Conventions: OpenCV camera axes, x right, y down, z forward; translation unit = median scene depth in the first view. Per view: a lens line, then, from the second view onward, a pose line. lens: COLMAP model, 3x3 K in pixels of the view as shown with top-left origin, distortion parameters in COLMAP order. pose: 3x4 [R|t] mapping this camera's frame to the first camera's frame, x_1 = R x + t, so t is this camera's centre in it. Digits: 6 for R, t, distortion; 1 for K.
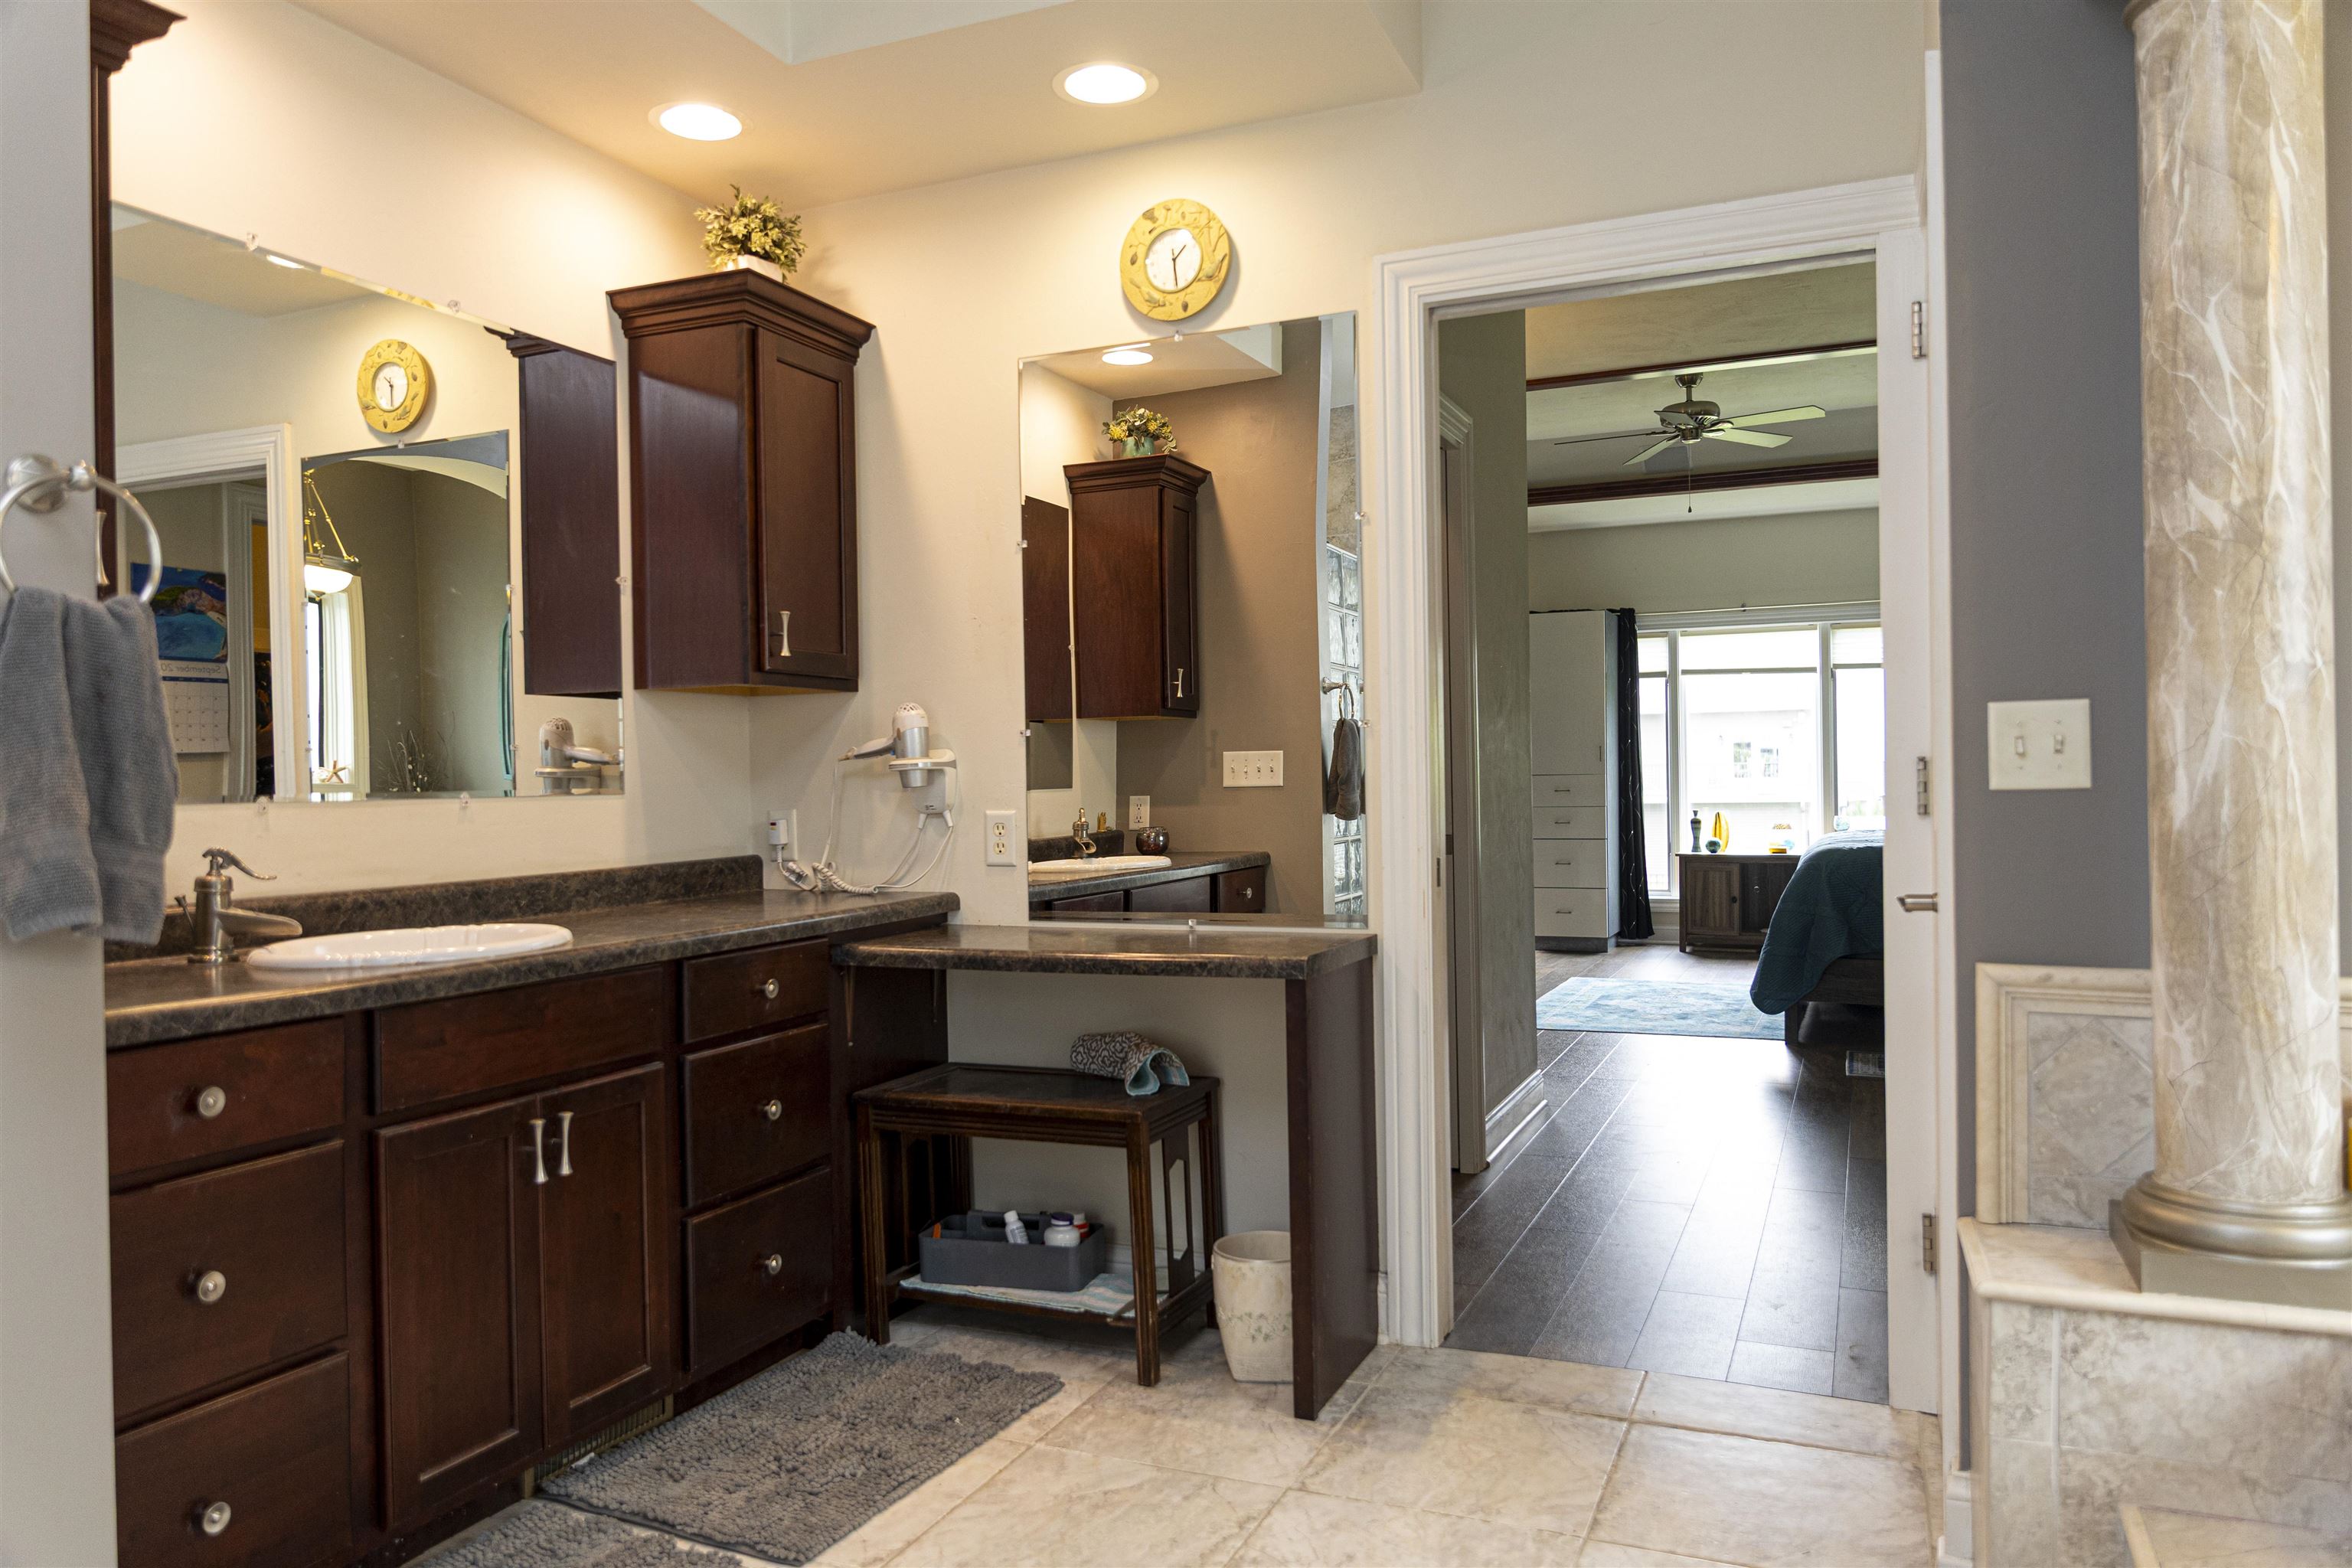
lens RADIAL K [[1568.5, 0, 1176.0], [0, 1568.5, 784.0], [0, 0, 1]] dist [0.001926, -0.006054]
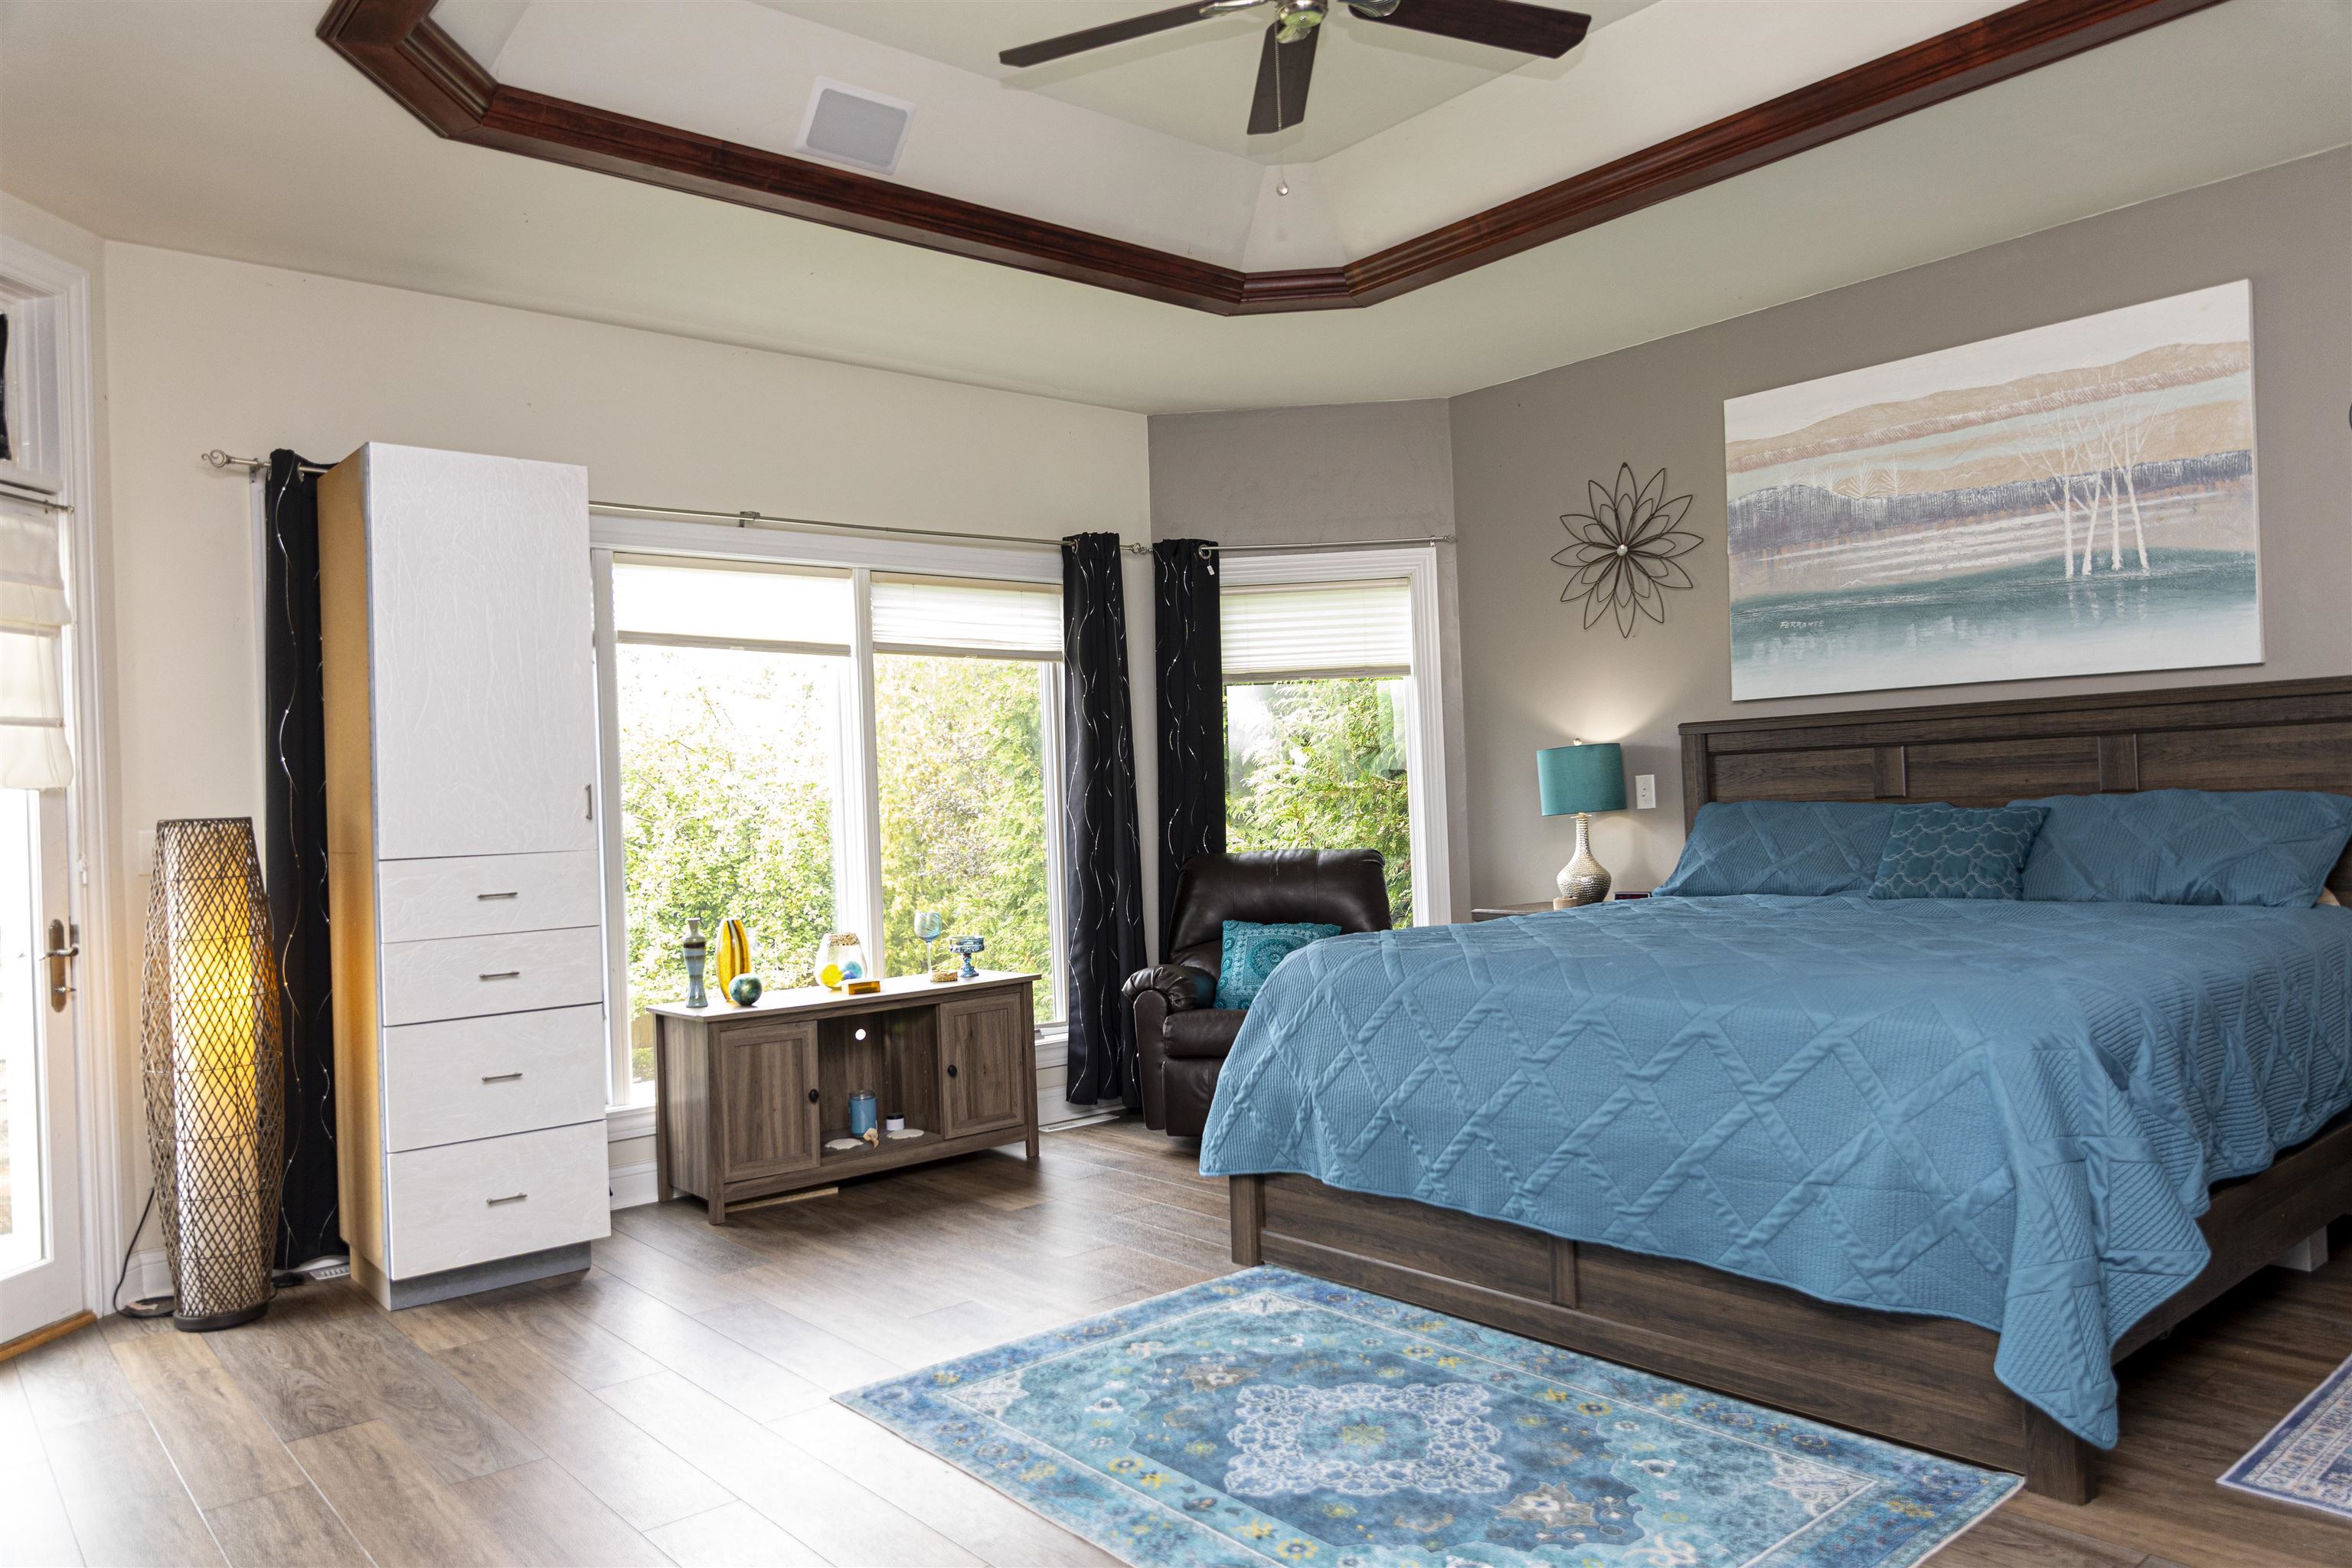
lens RADIAL K [[1568.5, 0, 1176.0], [0, 1568.5, 784.0], [0, 0, 1]] dist [0.001926, -0.006054]
pose [[0.434368, 0.007497, 0.900704, -0.040114], [0.036250, 0.999010, -0.025797, -0.007743], [-0.900006, 0.043856, 0.433666, 0.671528]]
